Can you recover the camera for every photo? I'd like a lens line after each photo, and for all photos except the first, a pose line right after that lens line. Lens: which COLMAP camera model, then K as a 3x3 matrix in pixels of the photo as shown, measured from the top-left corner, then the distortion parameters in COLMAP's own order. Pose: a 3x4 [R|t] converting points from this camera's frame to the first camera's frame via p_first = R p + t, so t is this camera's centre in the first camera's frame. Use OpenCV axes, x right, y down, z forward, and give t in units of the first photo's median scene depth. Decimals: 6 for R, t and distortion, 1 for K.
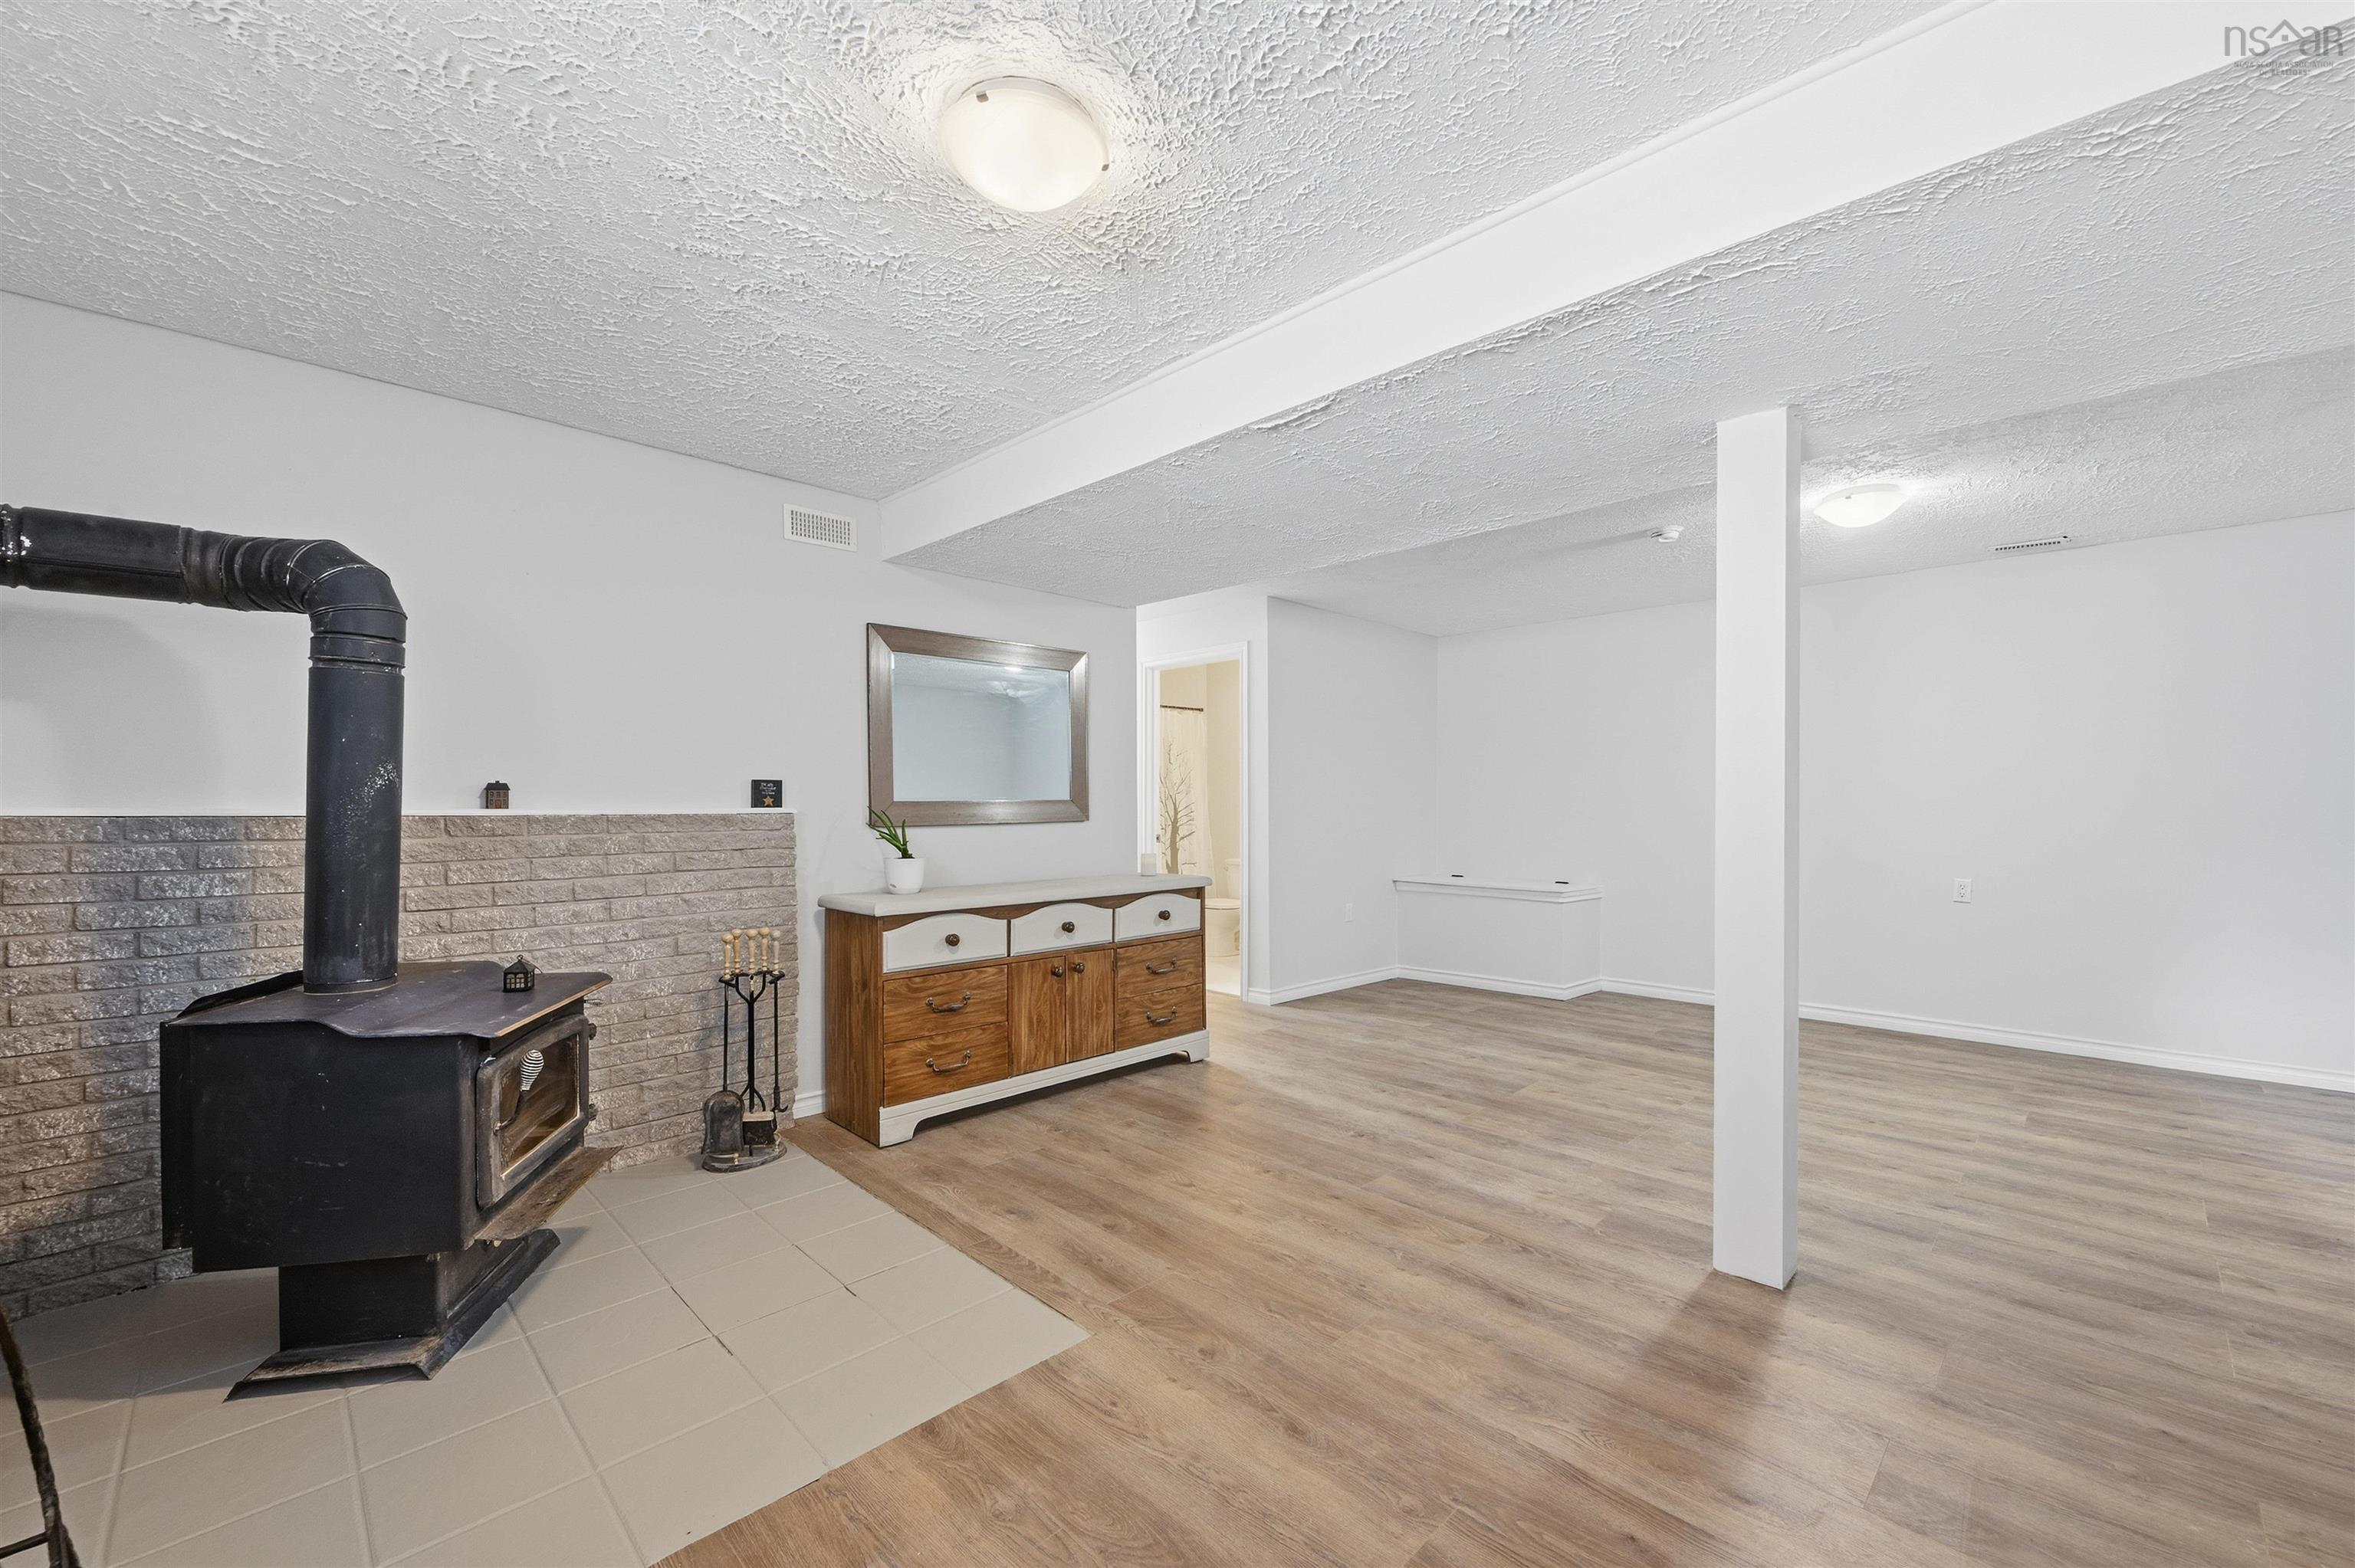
lens RADIAL K [[940.8, 0, 1186.8], [0, 940.8, 802.6], [0, 0, 1]] dist [0.003538, 0.000215]
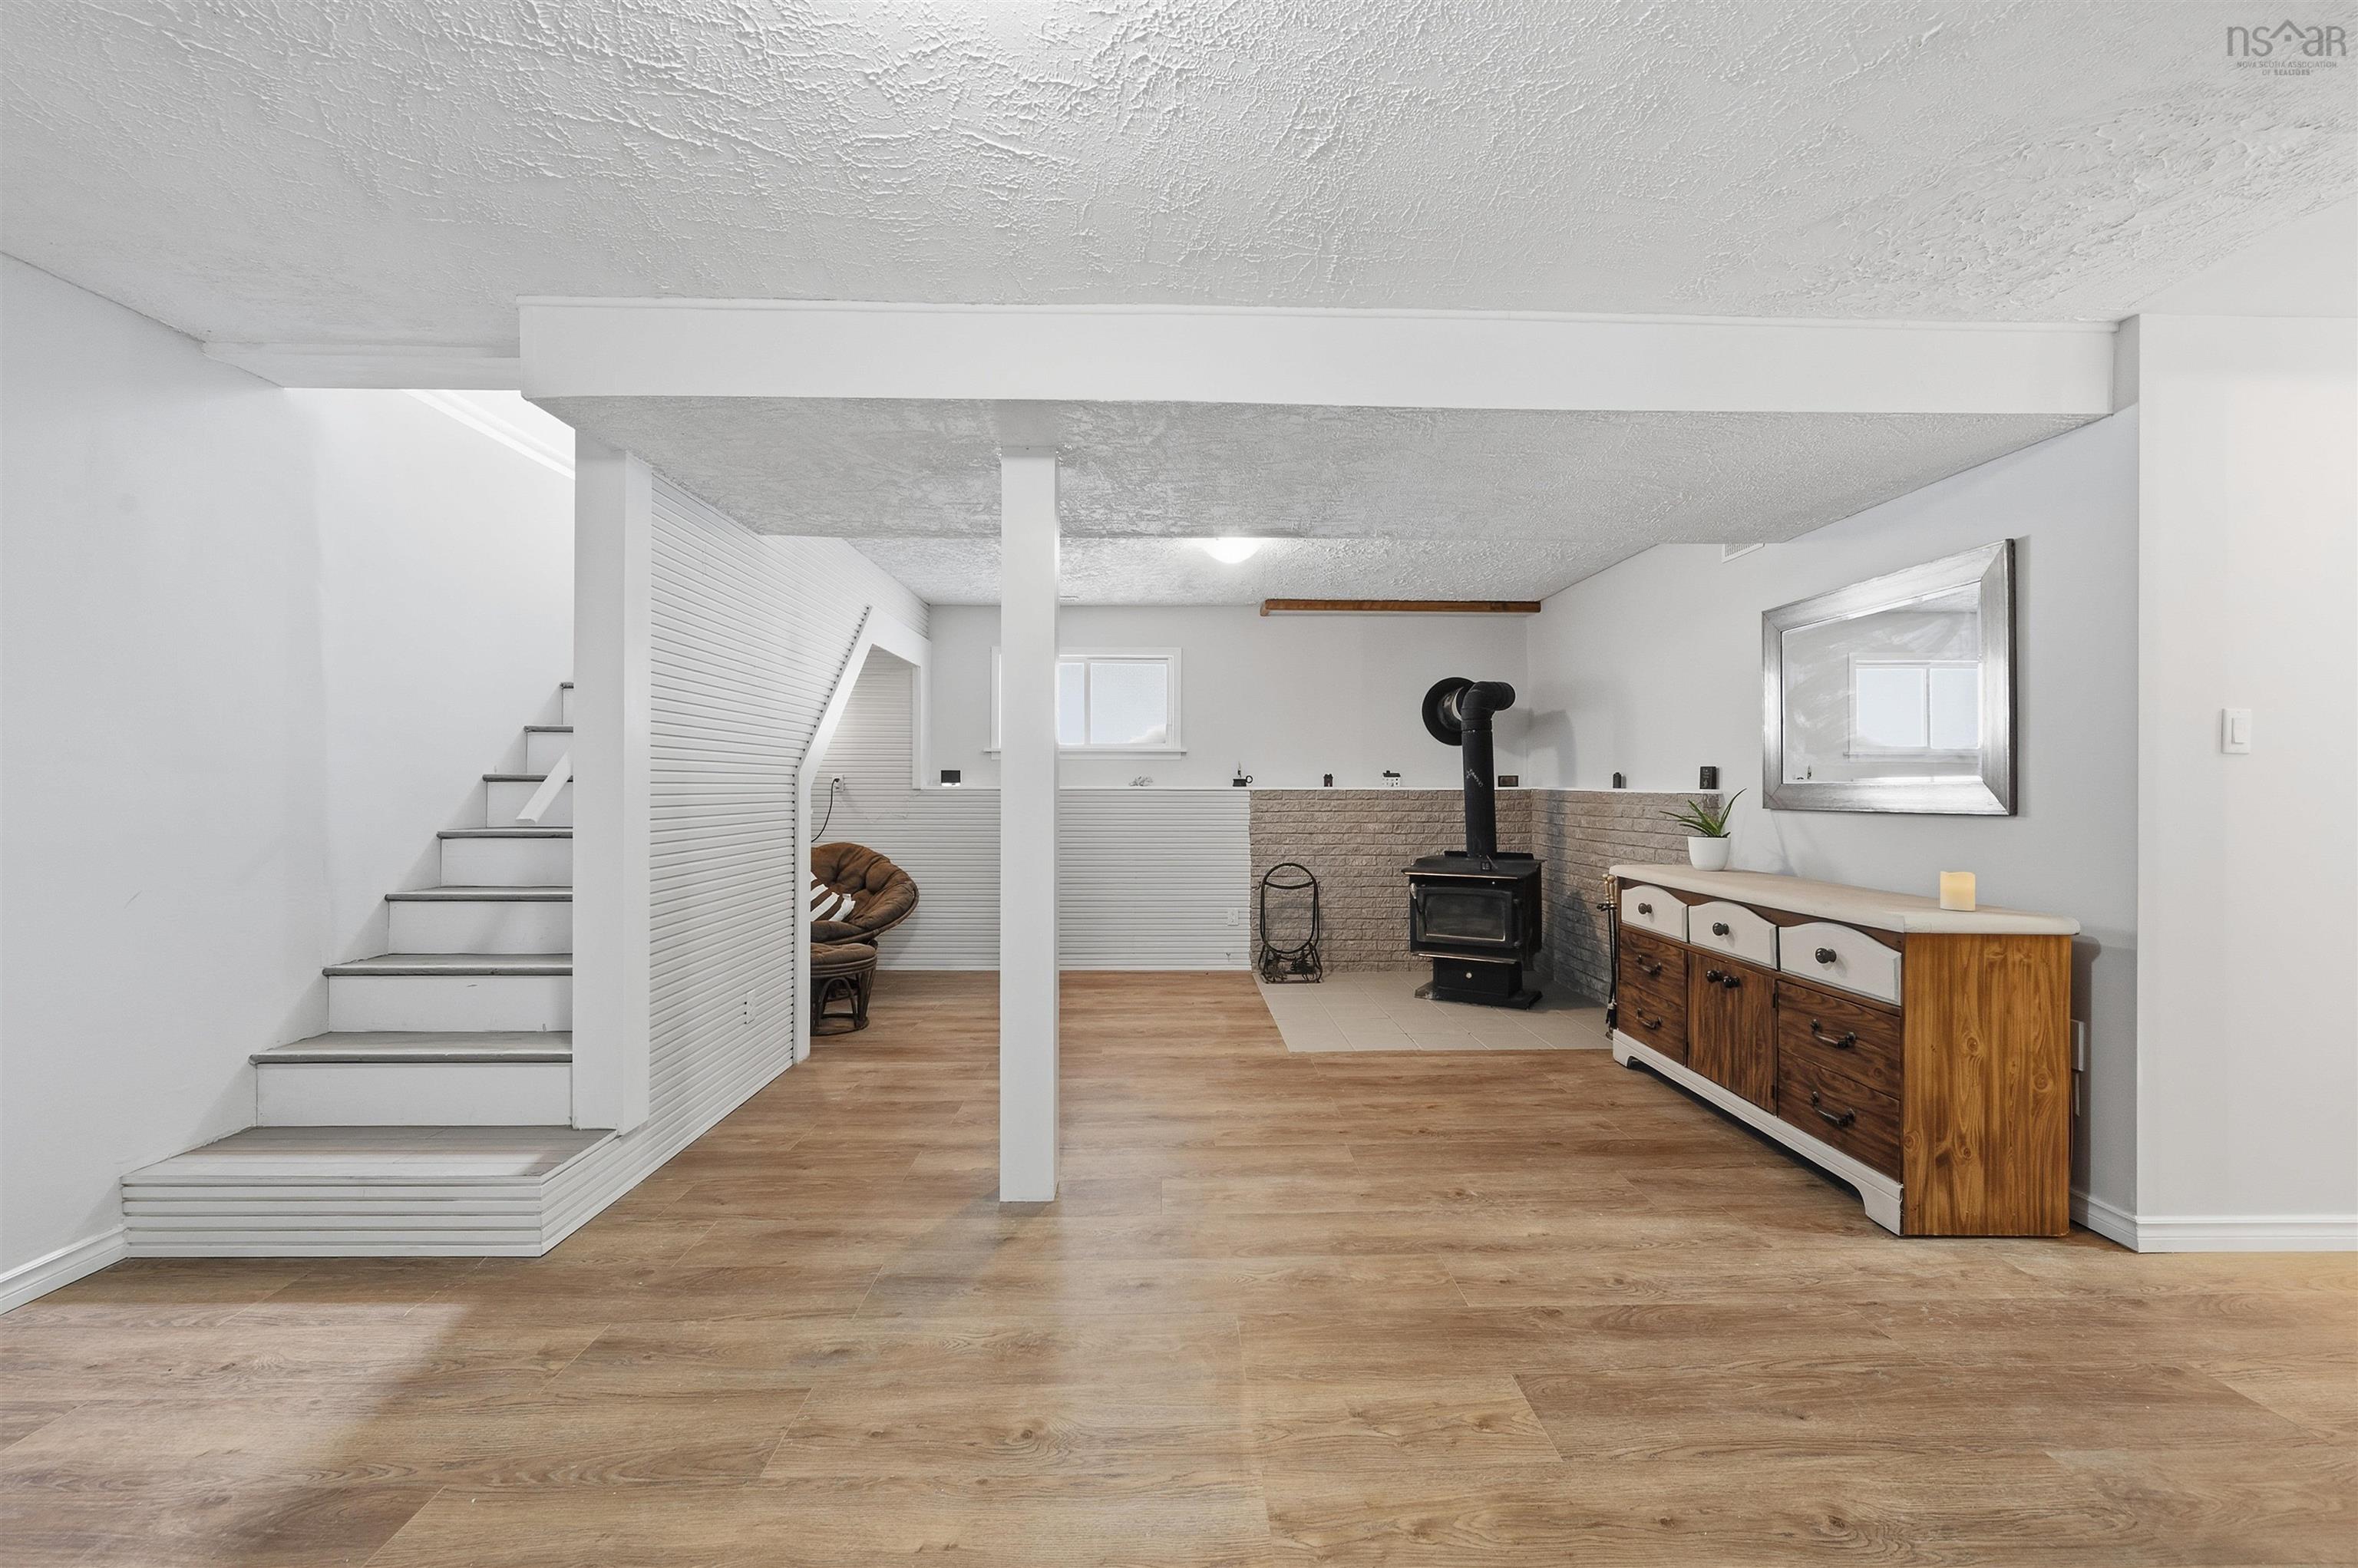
lens RADIAL K [[950.8, 0, 1184.4], [0, 950.8, 789.7], [0, 0, 1]] dist [0.000600, 0.000032]
pose [[-0.691344, 0.003916, -0.722515, 0.931314], [0.000216, 0.999986, 0.005213, -0.000438], [0.722526, 0.003448, -0.691335, 1.377471]]
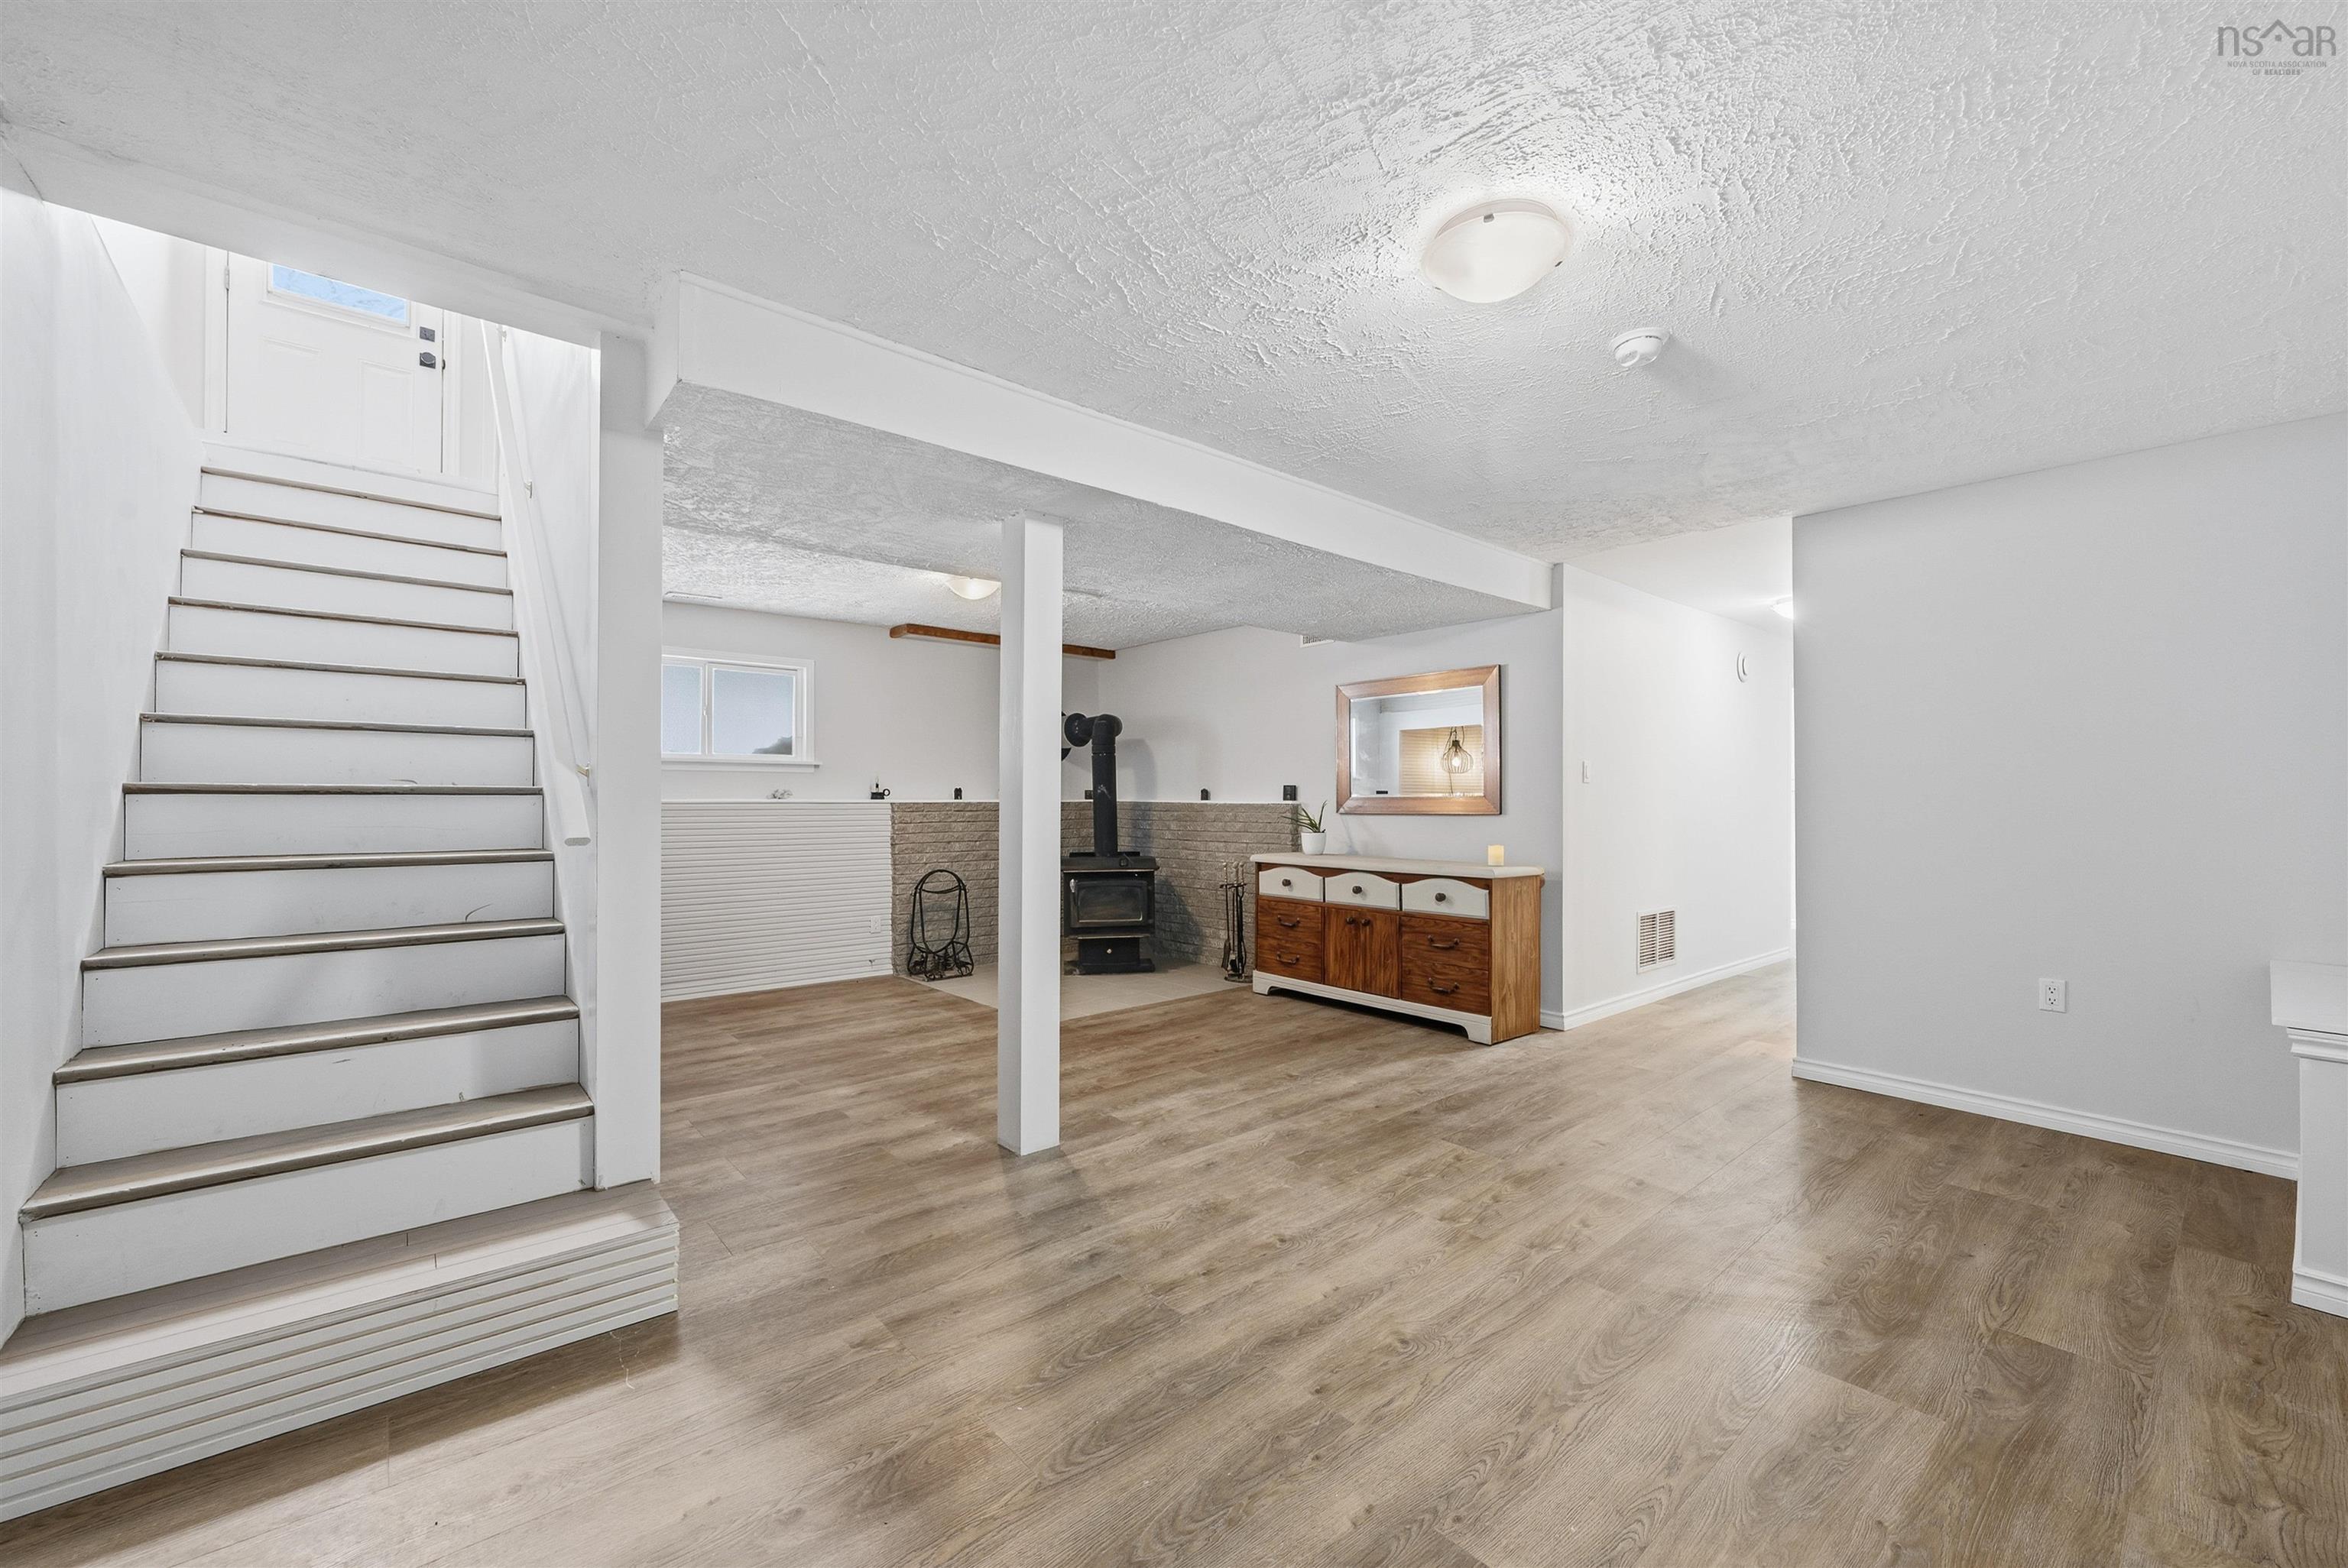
lens RADIAL K [[938.1, 0, 1183.3], [0, 938.1, 802.5], [0, 0, 1]] dist [0.003538, 0.000215]
pose [[-0.073188, 0.005620, -0.997302, 1.366843], [0.000155, 0.999984, 0.005623, -0.001288], [0.997318, 0.000257, -0.073188, 0.938264]]
